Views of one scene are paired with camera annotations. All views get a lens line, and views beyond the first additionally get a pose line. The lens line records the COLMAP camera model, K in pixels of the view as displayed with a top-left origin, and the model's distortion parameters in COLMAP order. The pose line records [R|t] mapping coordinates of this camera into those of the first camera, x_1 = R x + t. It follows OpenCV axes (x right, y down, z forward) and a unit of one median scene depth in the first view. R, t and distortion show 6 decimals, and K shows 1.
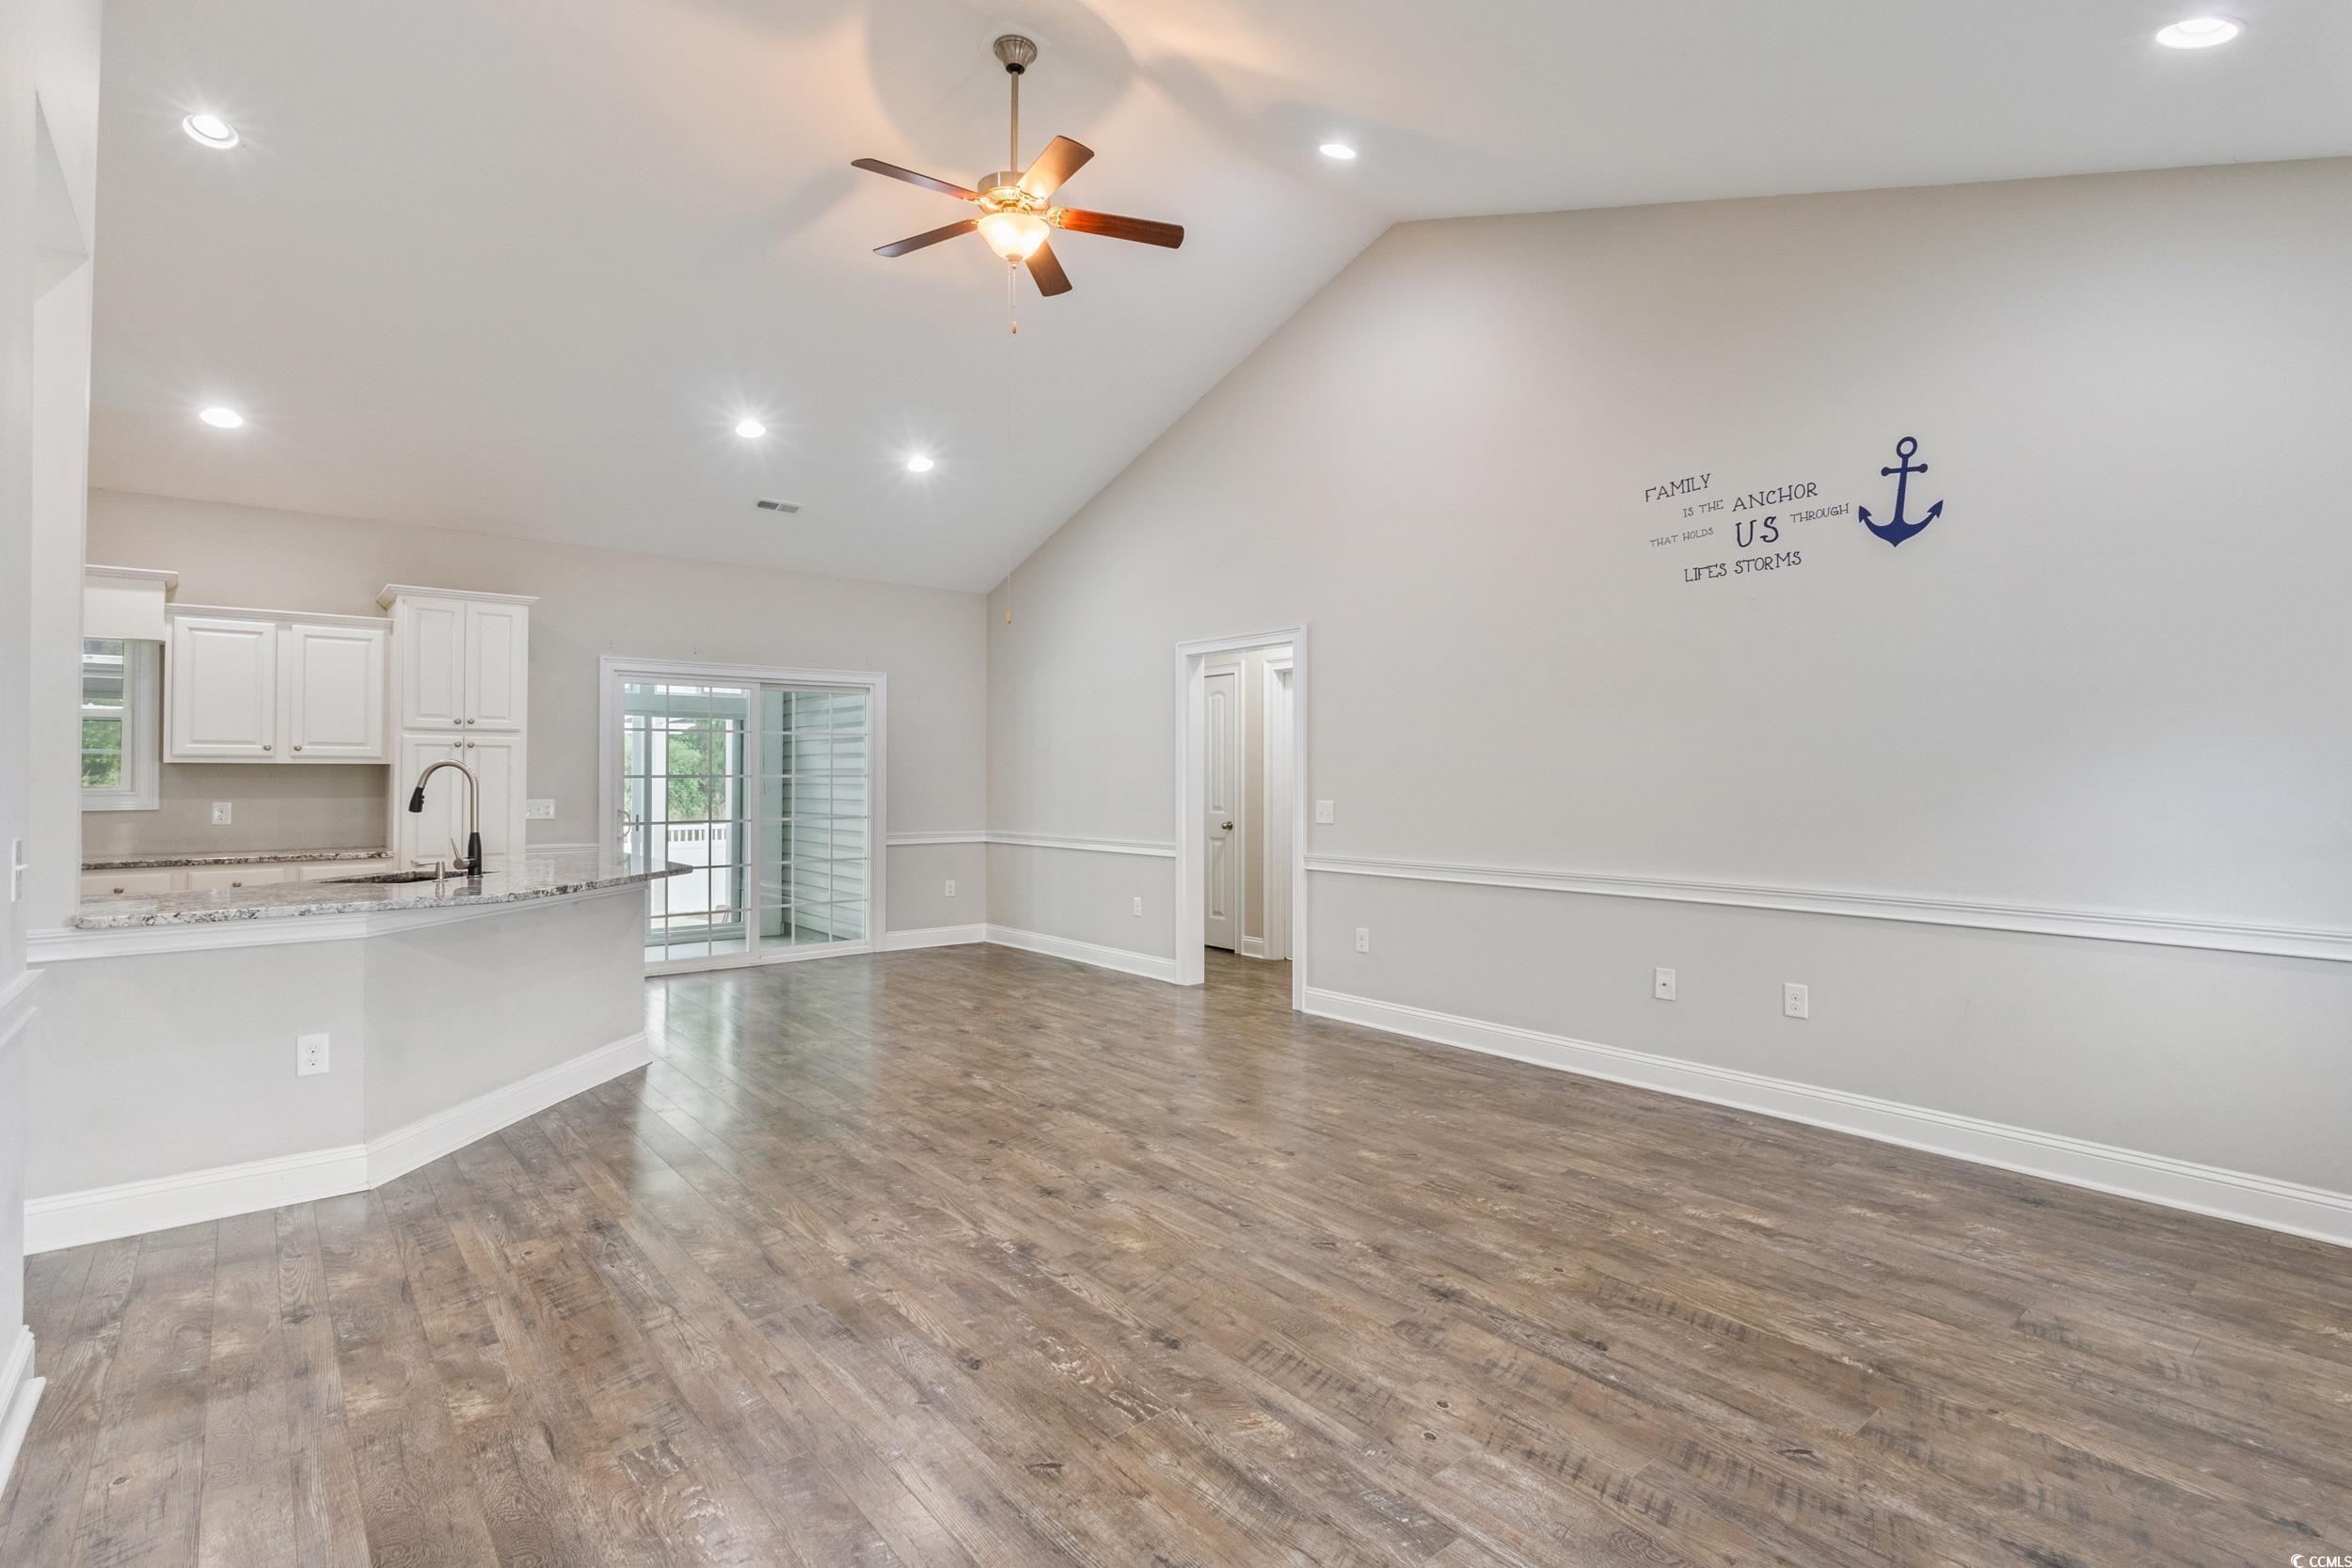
lens RADIAL K [[1097.3, 0, 1179.6], [0, 1097.3, 793.5], [0, 0, 1]] dist [0.004550, 0.001678]
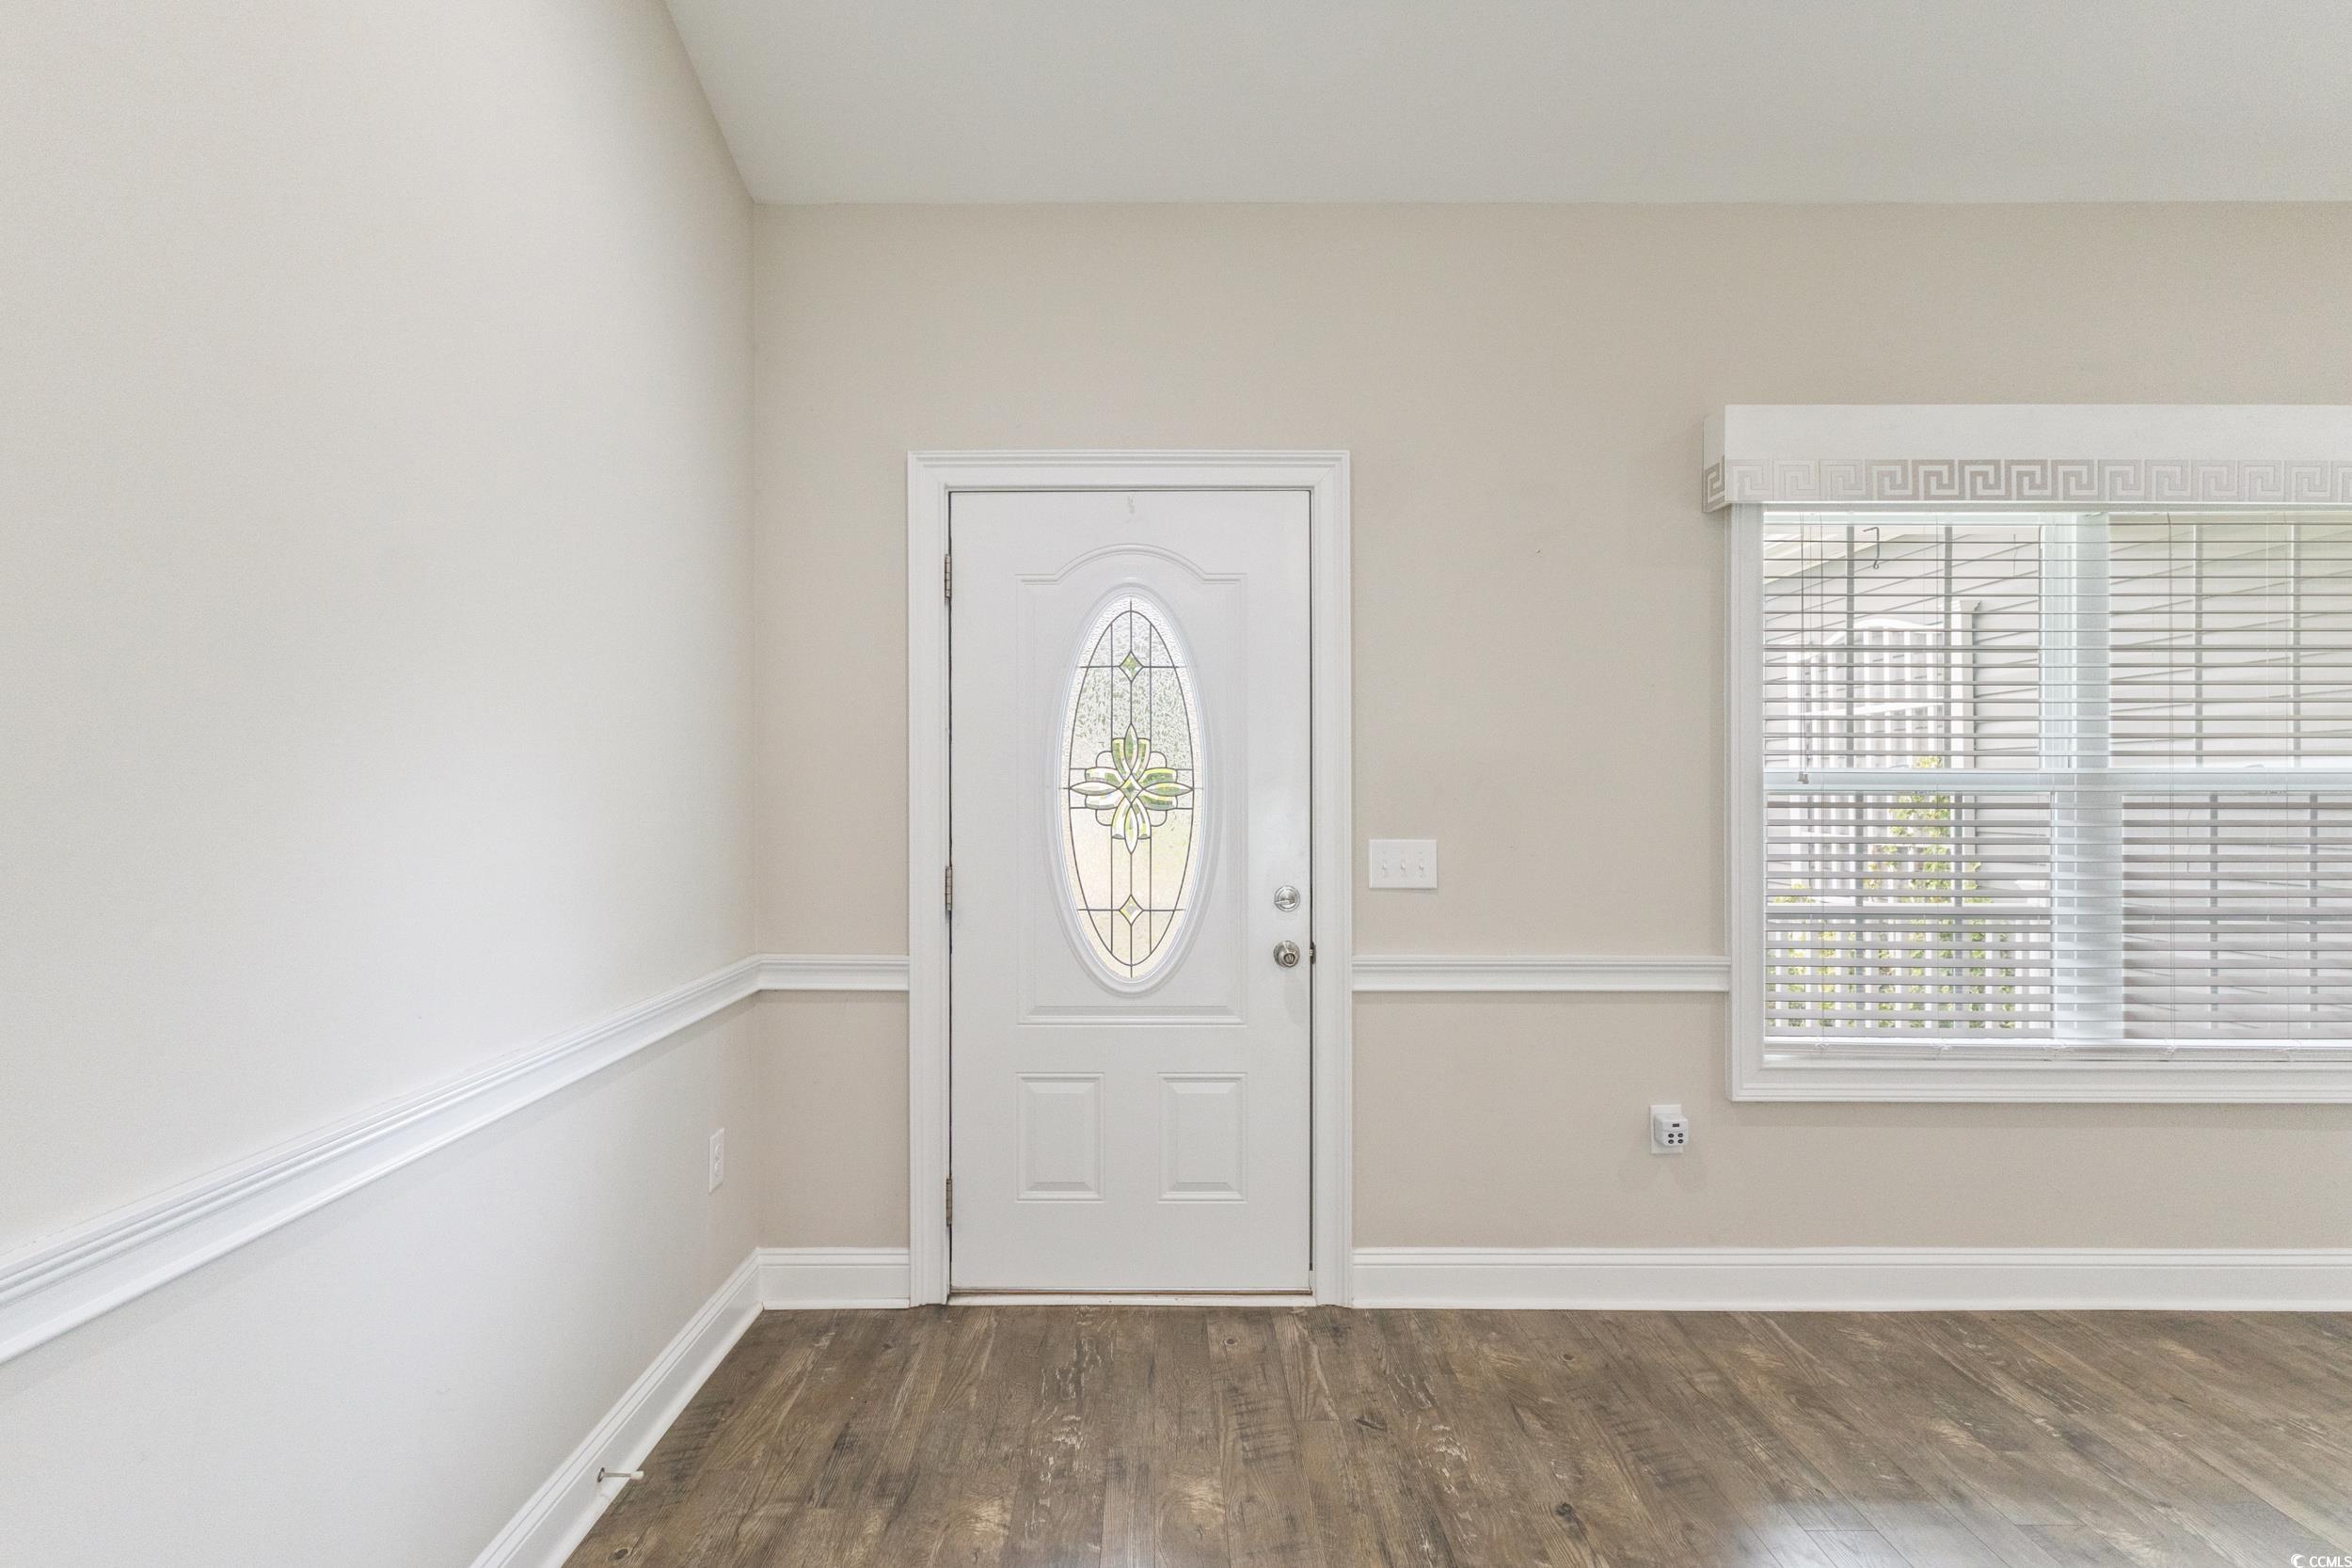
lens RADIAL K [[1097.3, 0, 1160.2], [0, 1097.3, 784.5], [0, 0, 1]] dist [0.004550, 0.001678]
pose [[-0.771755, -0.002216, 0.635916, 0.338936], [0.006577, 0.999913, 0.011466, -0.015367], [-0.635886, 0.013031, -0.771673, 1.047495]]
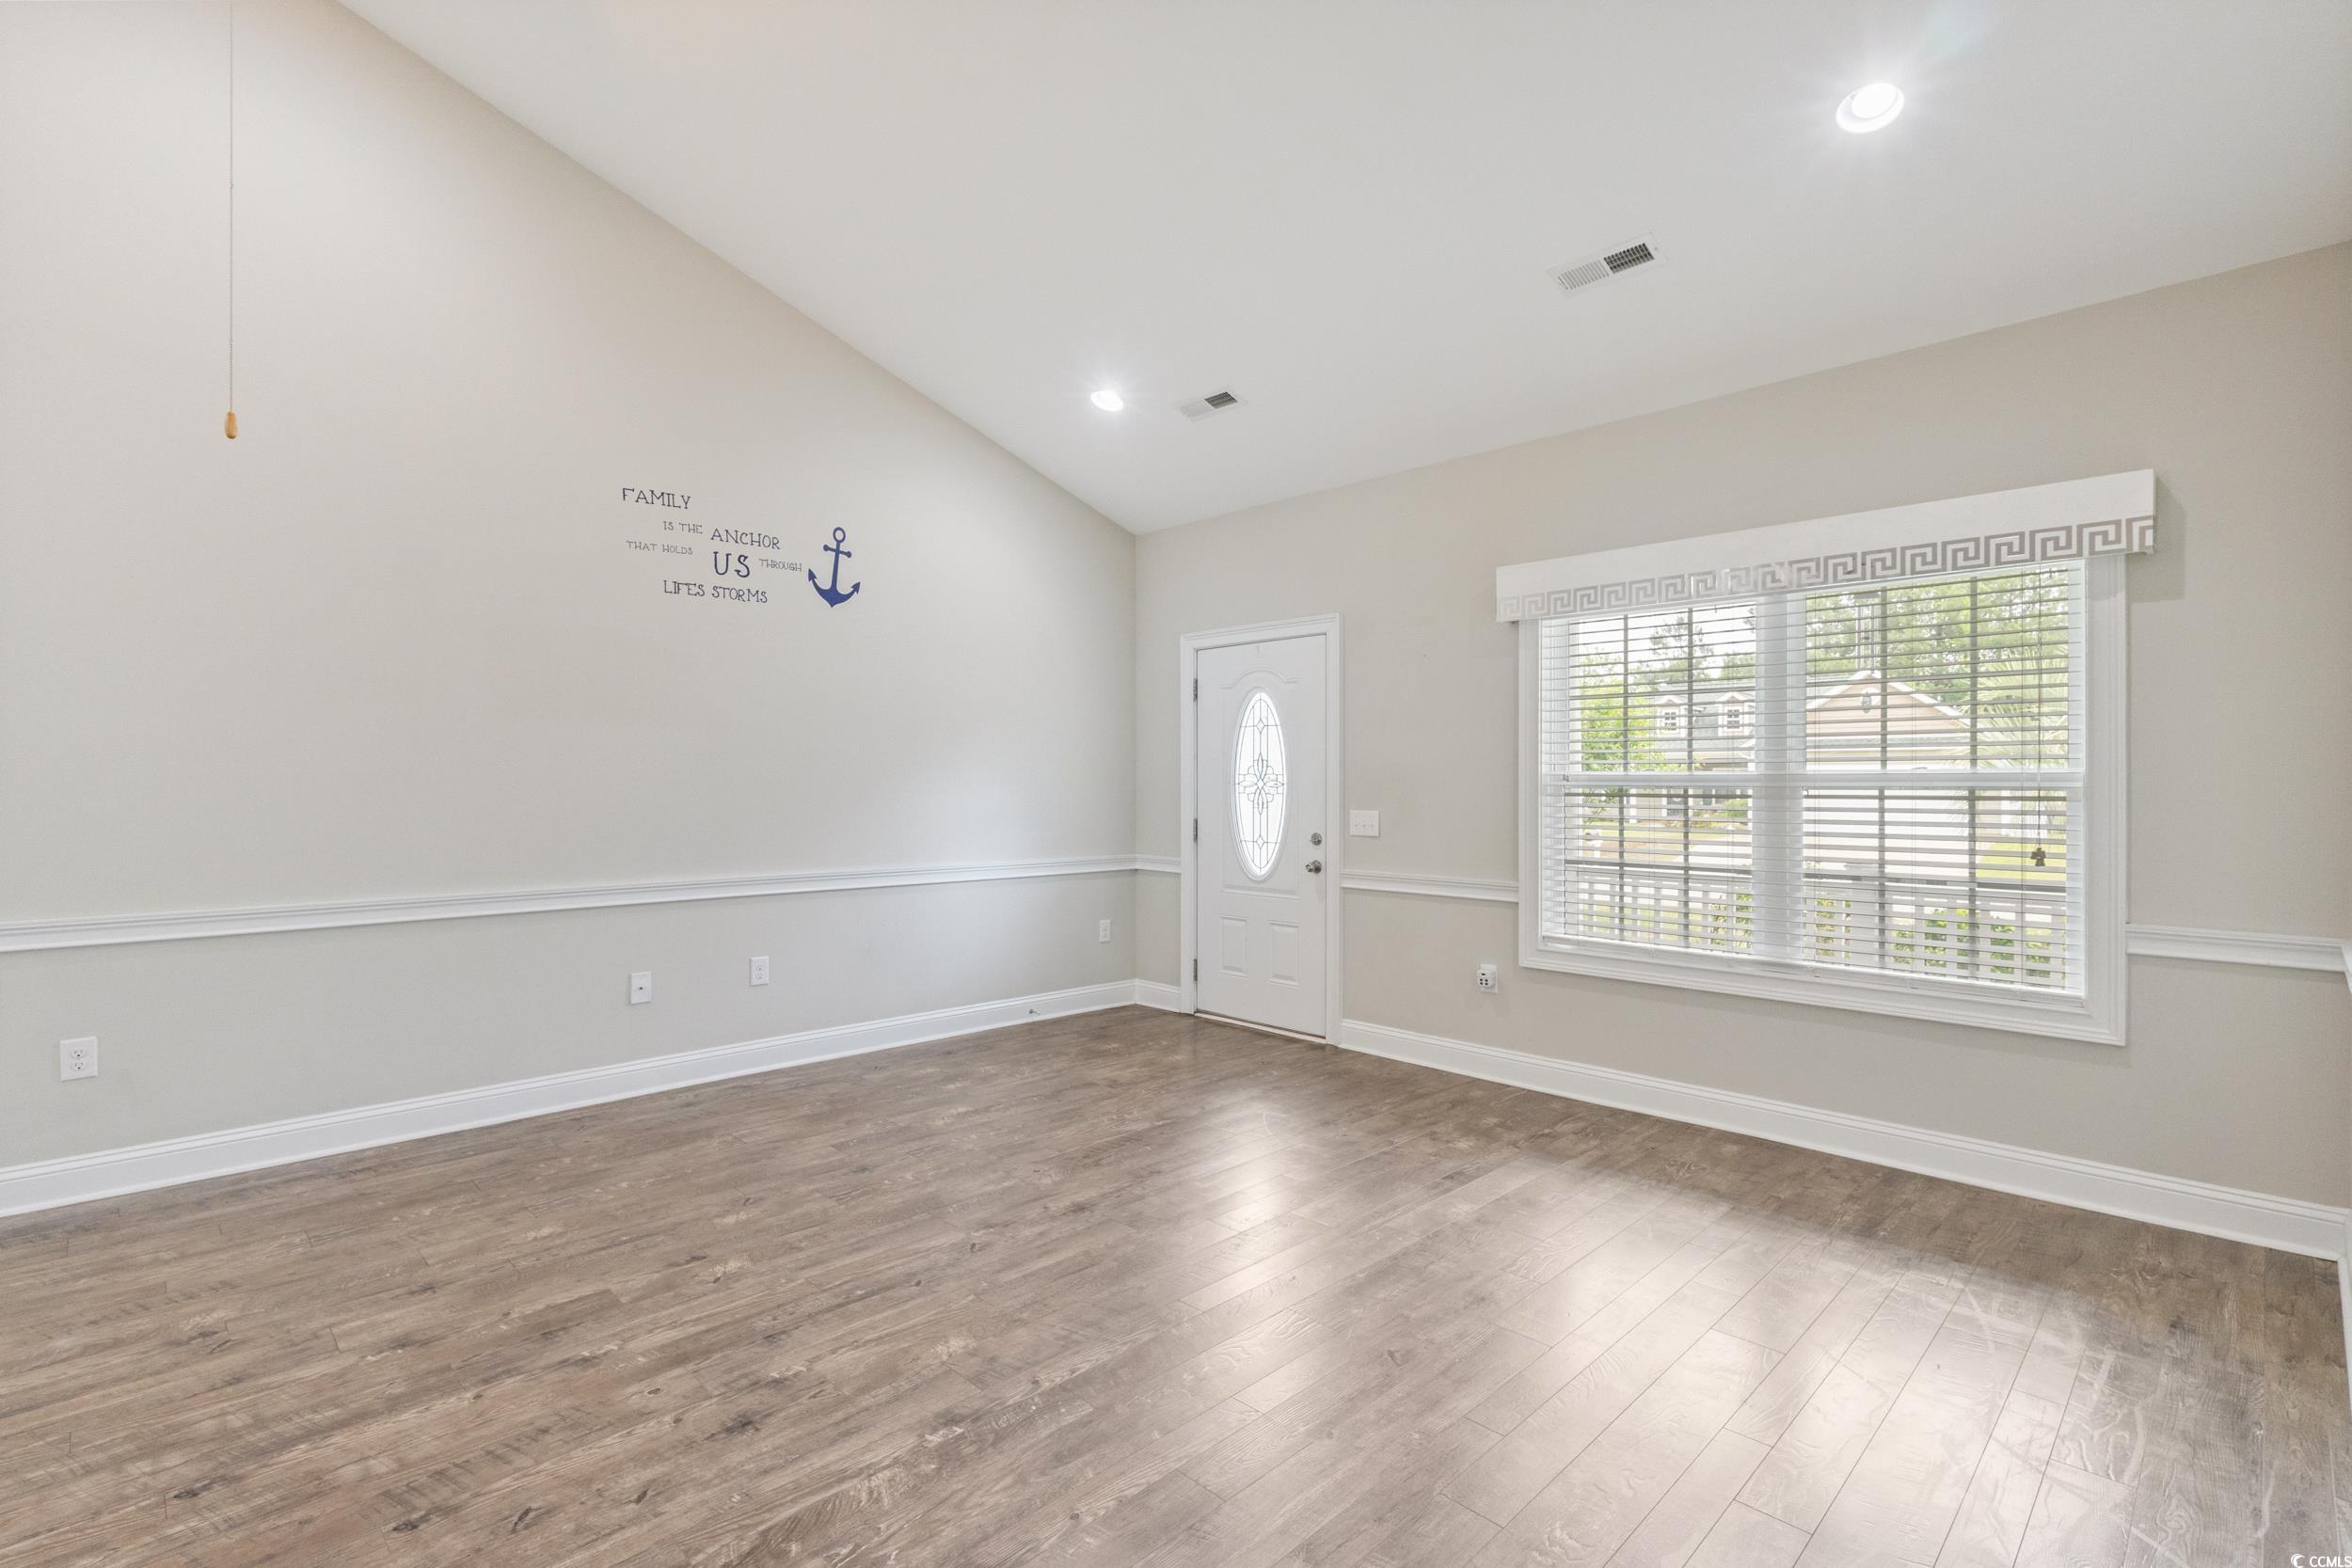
lens RADIAL K [[1097.3, 0, 1148.2], [0, 1097.3, 776.0], [0, 0, 1]] dist [0.004550, 0.001678]
pose [[-0.066581, 0.004843, 0.997769, -0.724414], [0.011632, 0.999924, -0.004077, -0.010934], [-0.997713, 0.011335, -0.066632, 0.744963]]
